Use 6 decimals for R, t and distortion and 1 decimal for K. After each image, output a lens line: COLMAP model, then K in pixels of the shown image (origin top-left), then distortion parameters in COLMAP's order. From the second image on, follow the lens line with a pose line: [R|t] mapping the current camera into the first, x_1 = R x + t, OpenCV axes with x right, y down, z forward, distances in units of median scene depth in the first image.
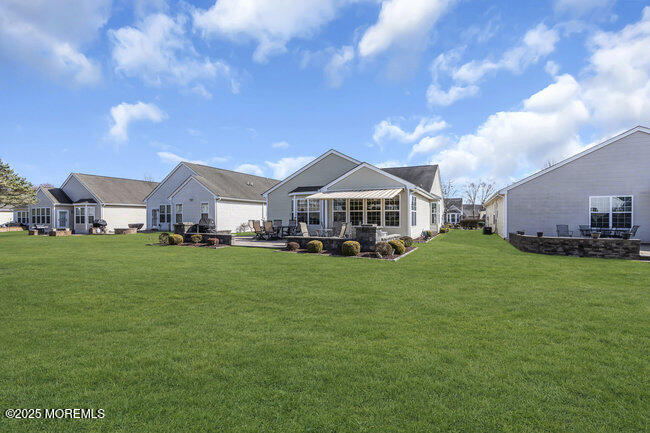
lens RADIAL K [[295.6, 0, 325.0], [0, 295.6, 217.9], [0, 0, 1]] dist [-0.000338, 0.000081]
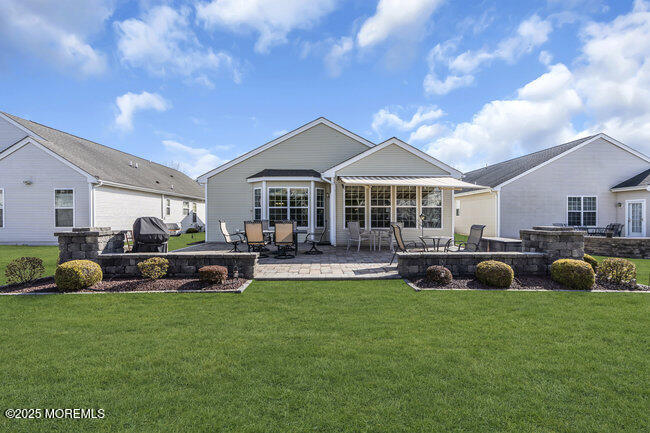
lens RADIAL K [[295.6, 0, 325.0], [0, 295.6, 217.9], [0, 0, 1]] dist [-0.000338, 0.000081]
pose [[0.894359, -0.001829, 0.447347, -0.309427], [0.001276, 0.999998, 0.001537, 0.002255], [-0.447349, -0.000803, 0.894359, 0.421128]]
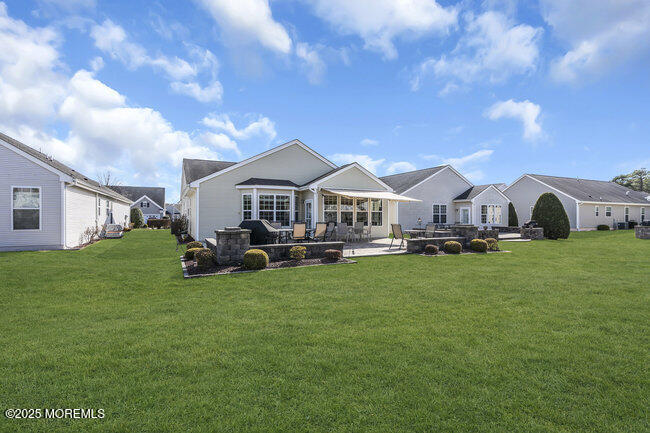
lens RADIAL K [[295.6, 0, 325.0], [0, 295.6, 217.9], [0, 0, 1]] dist [-0.000338, 0.000081]
pose [[0.617341, -0.004261, 0.786684, -0.677492], [-0.000456, 0.999983, 0.005775, -0.005878], [-0.786695, -0.003924, 0.617329, 0.439417]]
